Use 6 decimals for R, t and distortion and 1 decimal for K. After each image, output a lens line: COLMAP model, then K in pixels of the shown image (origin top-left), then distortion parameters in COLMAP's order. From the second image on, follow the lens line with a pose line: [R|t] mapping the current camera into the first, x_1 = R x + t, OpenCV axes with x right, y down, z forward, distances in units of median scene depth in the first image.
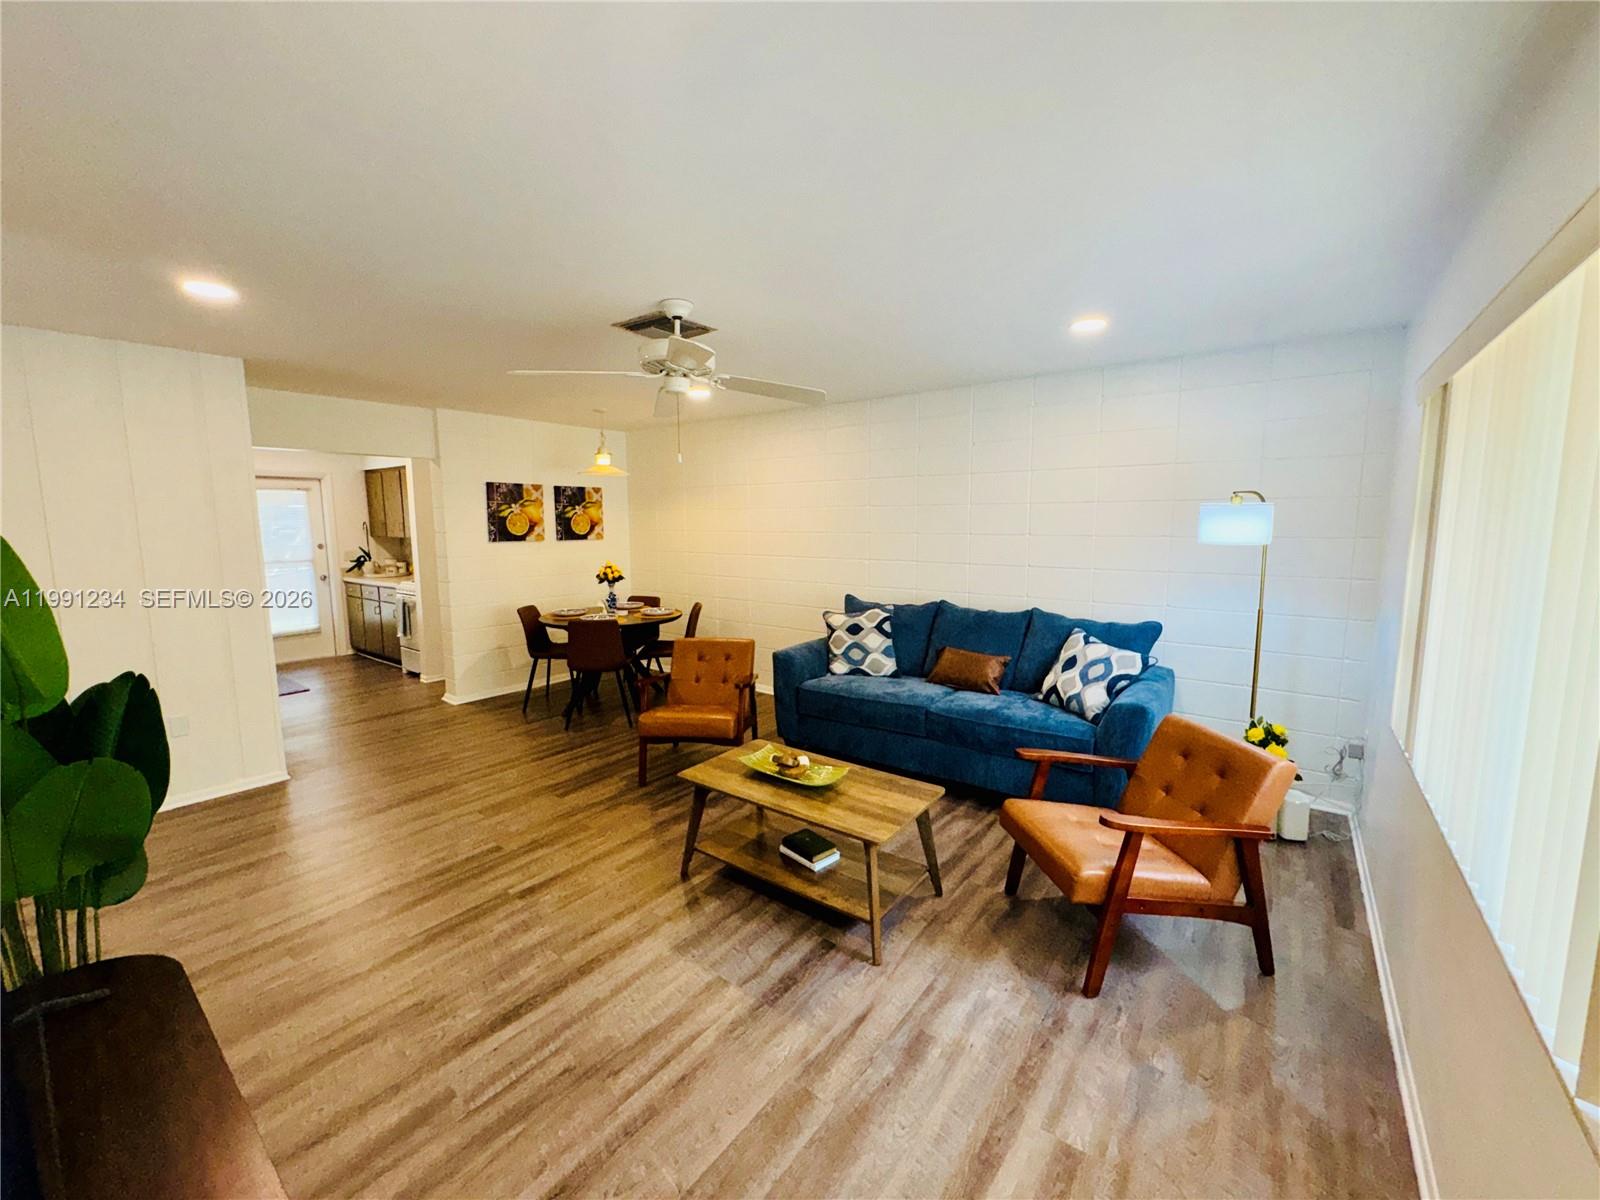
lens RADIAL K [[636.8, 0, 801.5], [0, 636.8, 599.0], [0, 0, 1]] dist [-0.000568, 0.000164]
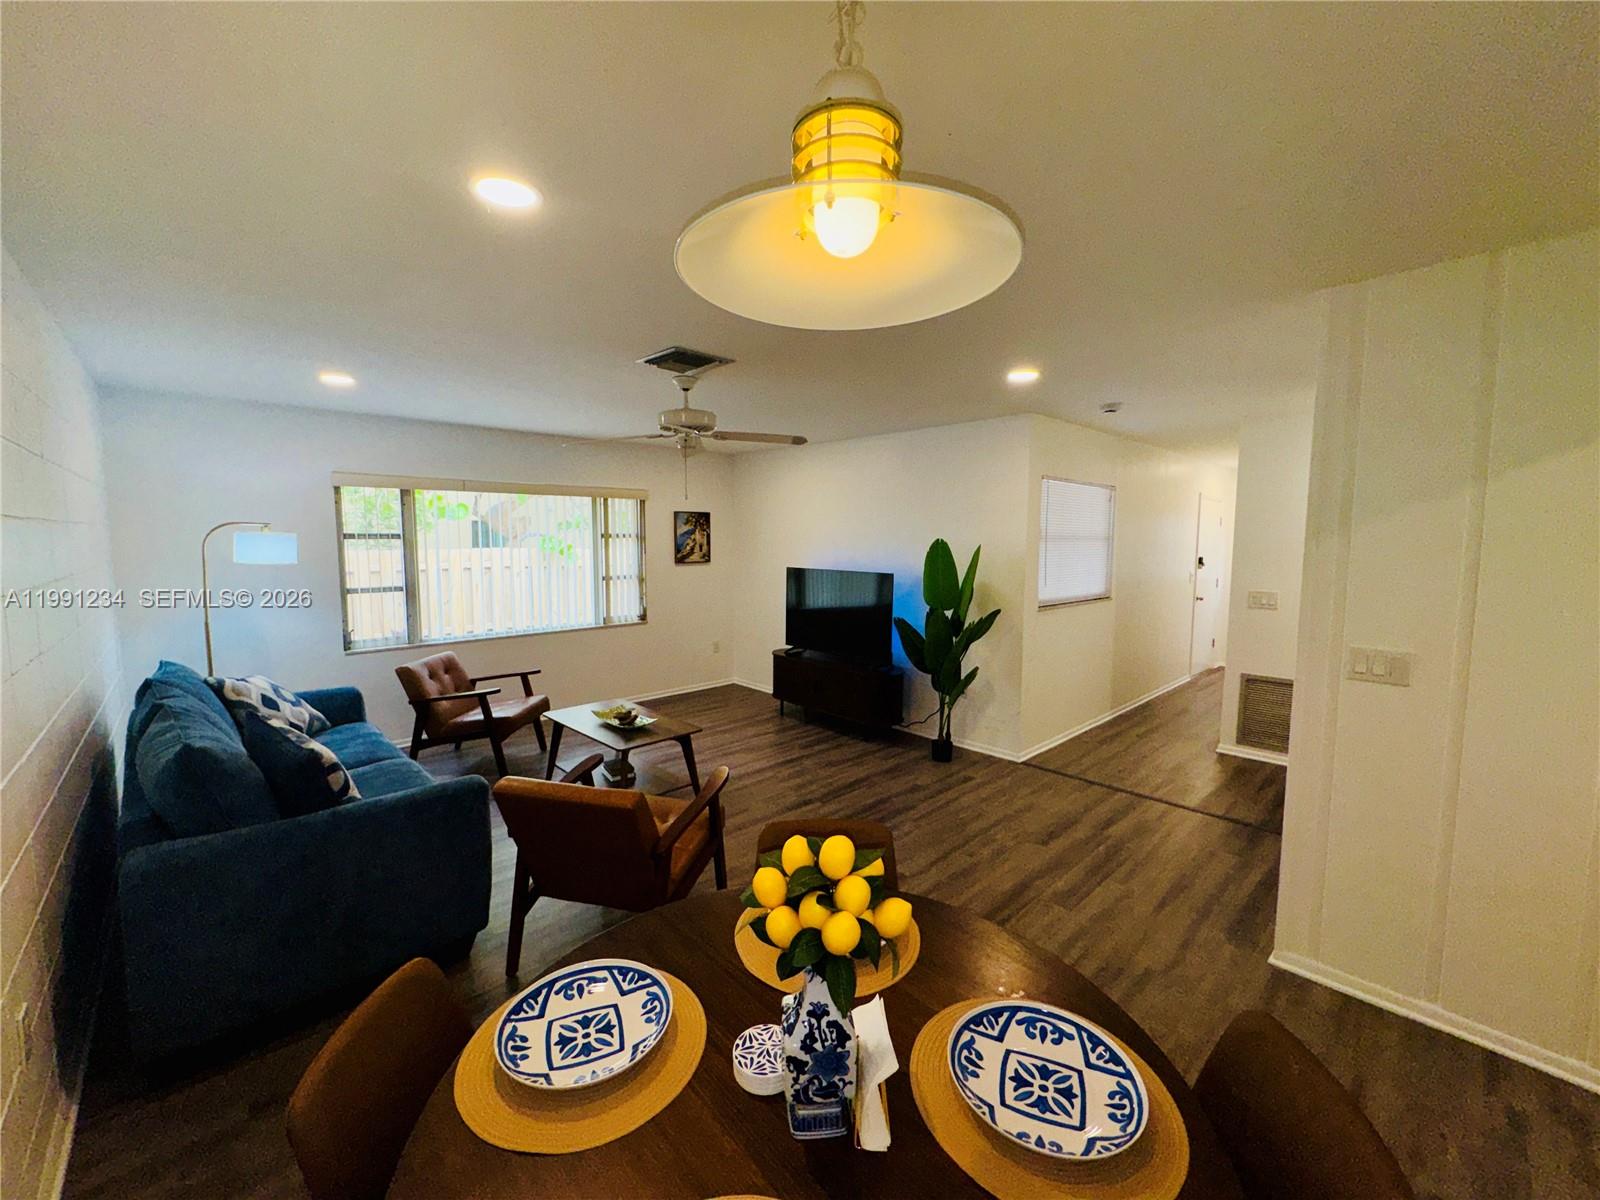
lens RADIAL K [[636.8, 0, 801.5], [0, 636.8, 599.0], [0, 0, 1]] dist [-0.000568, 0.000164]
pose [[-0.987119, -0.013711, 0.159399, -0.508511], [0.021398, 0.976055, 0.216470, -0.239932], [-0.158550, 0.217092, -0.963189, 1.822157]]
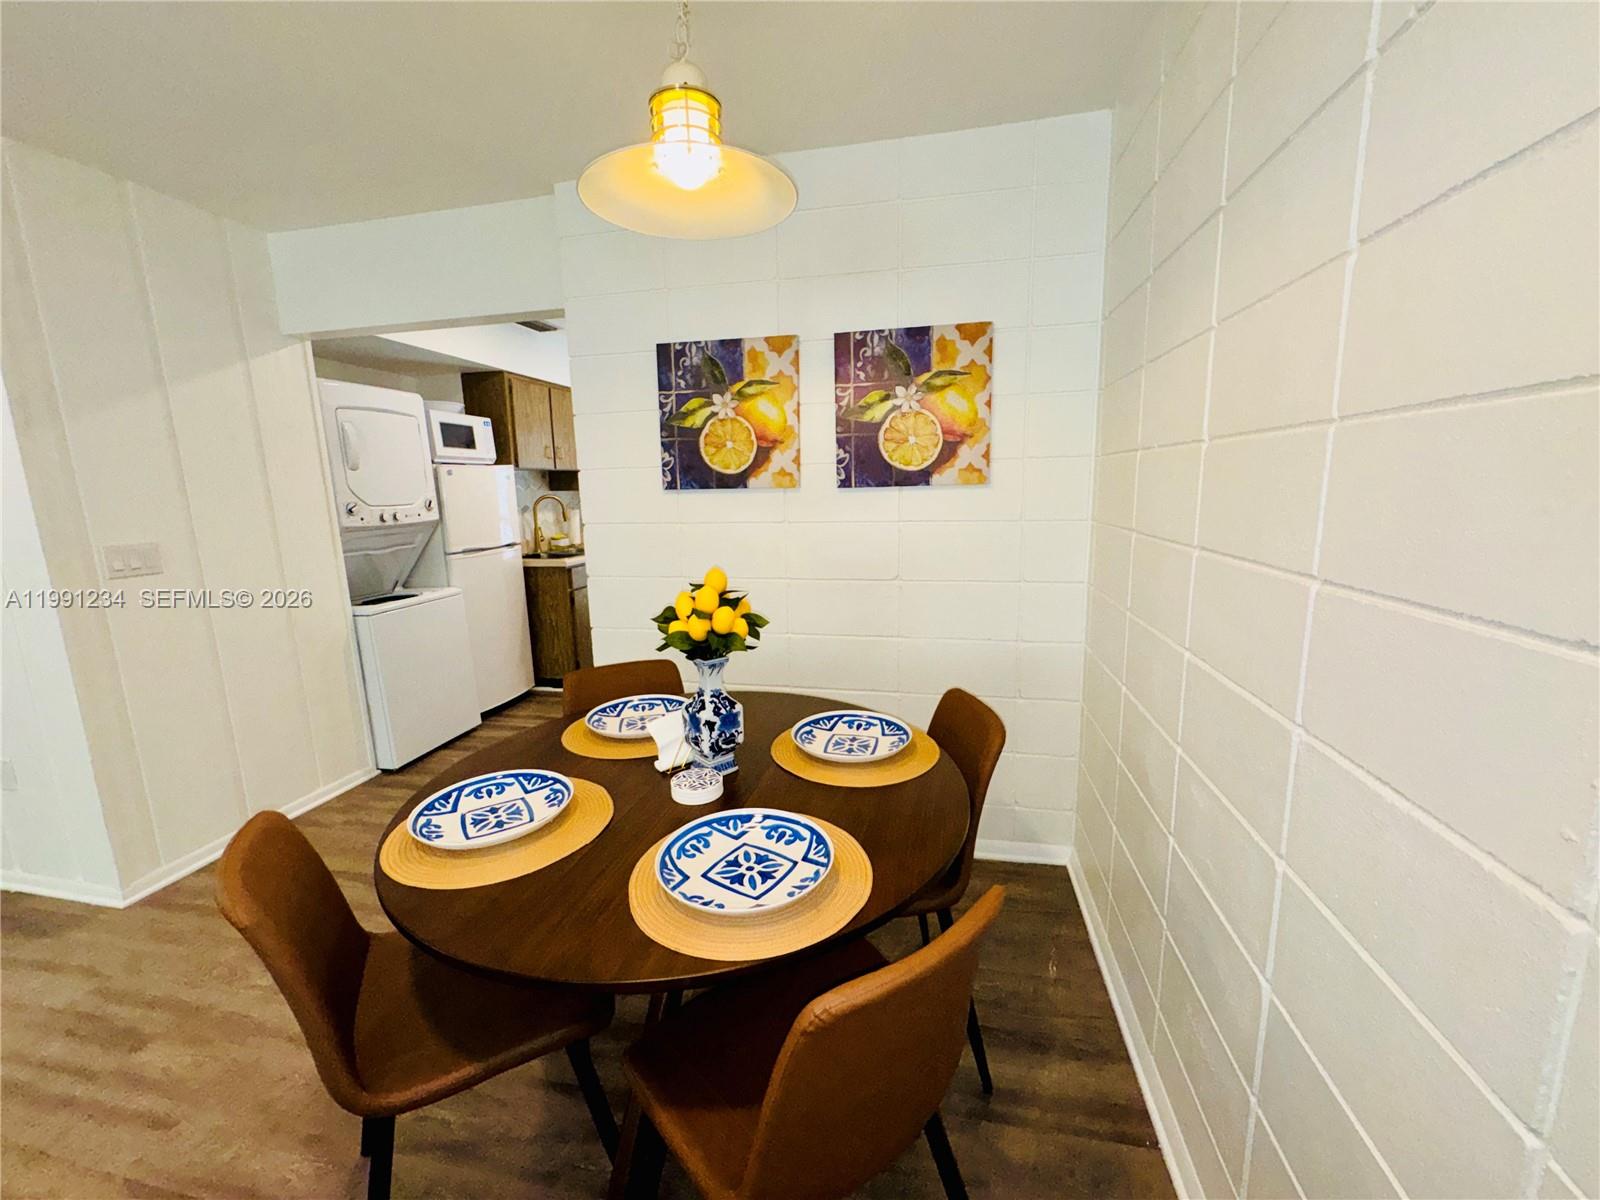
lens RADIAL K [[636.8, 0, 801.5], [0, 636.8, 599.0], [0, 0, 1]] dist [-0.000568, 0.000164]
pose [[0.433961, 0.151937, -0.888027, -0.095836], [-0.089707, 0.988066, 0.125215, -0.129843], [0.896454, 0.025324, 0.442412, 1.466915]]
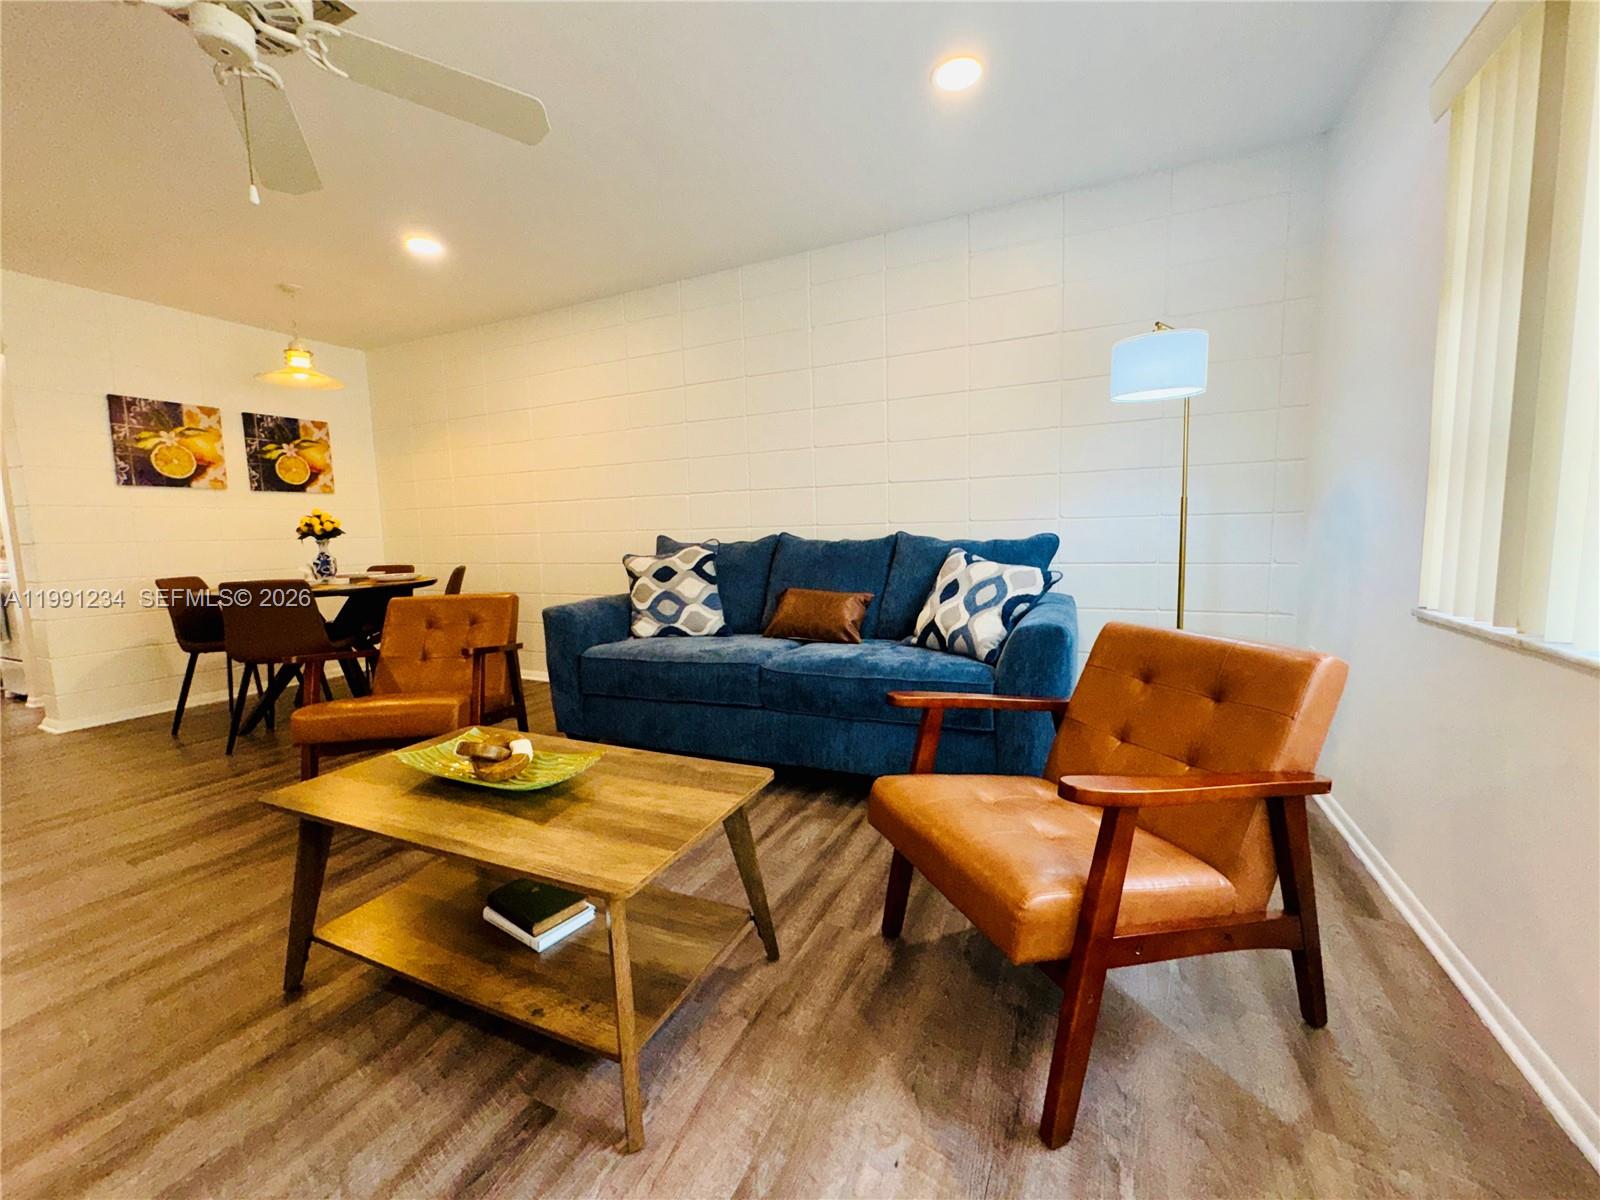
lens RADIAL K [[639.6, 0, 800.0], [0, 639.6, 600.0], [0, 0, 1]] dist [-0.002101, -0.000308]
pose [[0.977353, -0.045188, 0.206735, 0.104842], [0.048060, 0.998805, -0.008892, 0.115764], [-0.206086, 0.018627, 0.978356, 0.330754]]
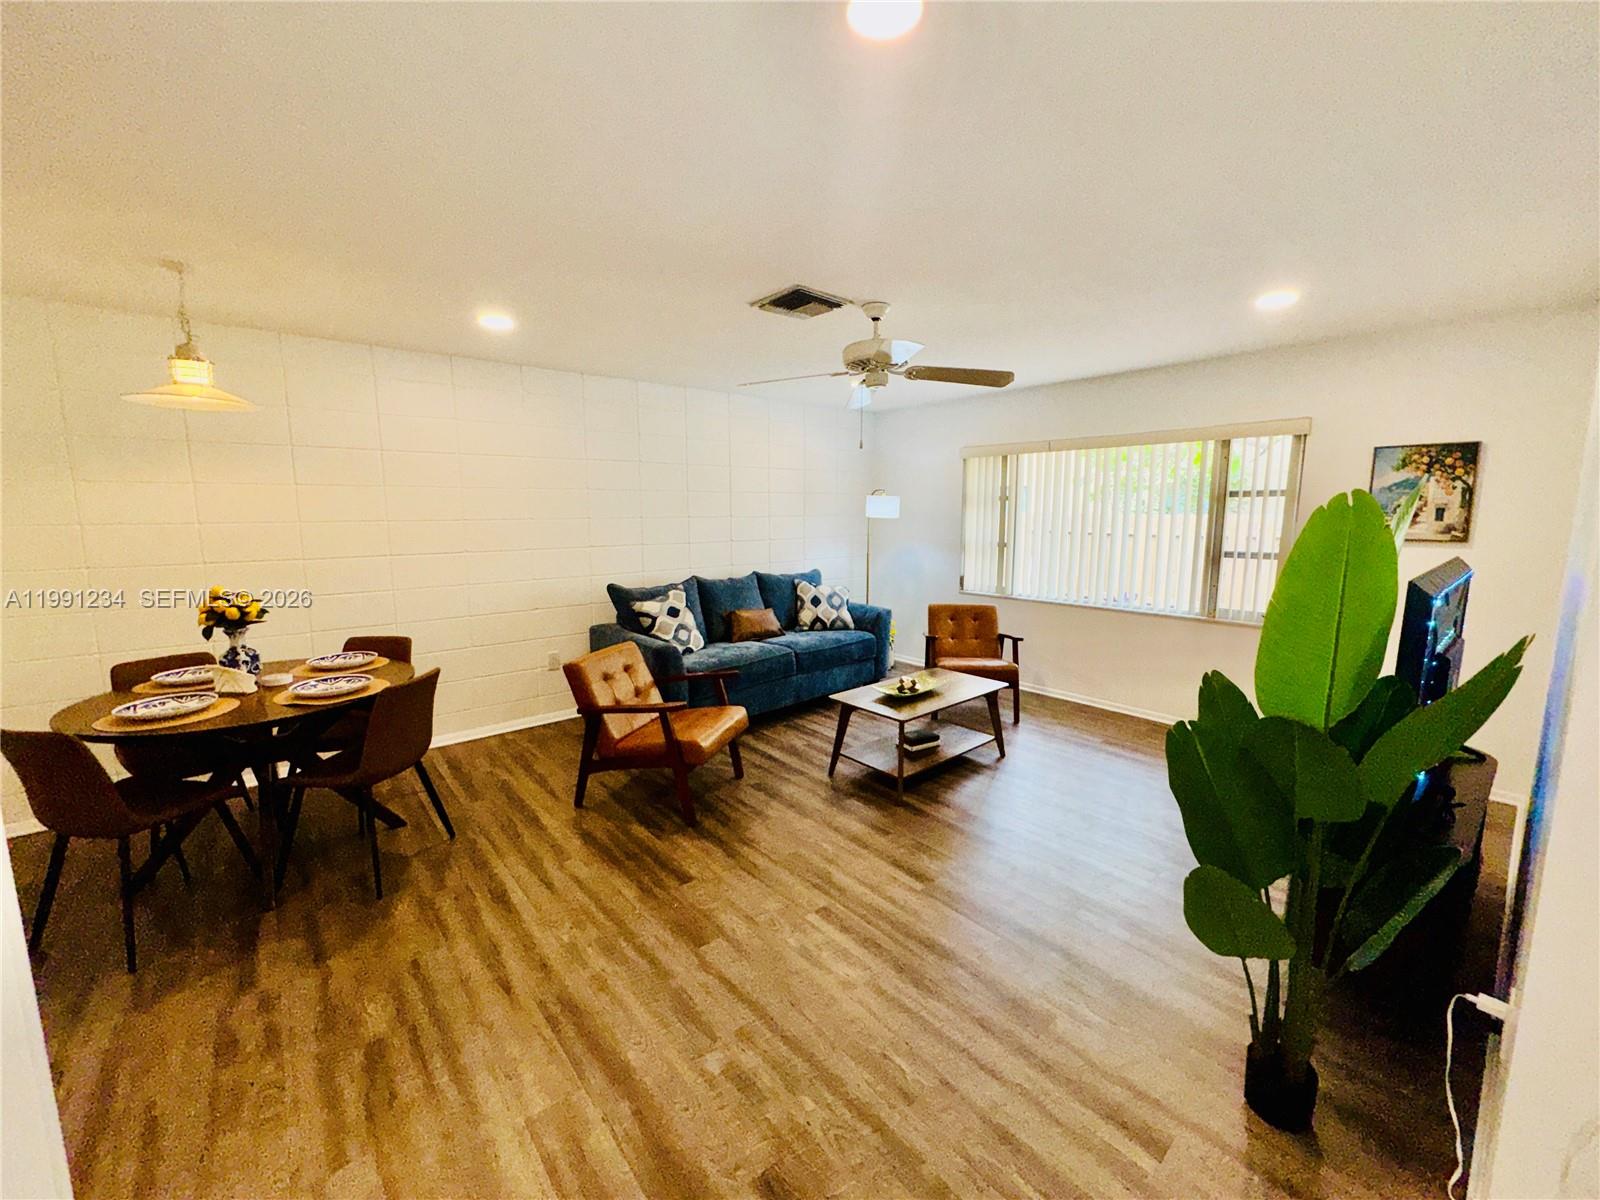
lens RADIAL K [[636.8, 0, 801.5], [0, 636.8, 599.0], [0, 0, 1]] dist [-0.000568, 0.000164]
pose [[0.211776, -0.136141, 0.967790, -1.085301], [0.120296, 0.986351, 0.112429, -0.079578], [-0.969887, 0.092612, 0.225262, 0.730791]]
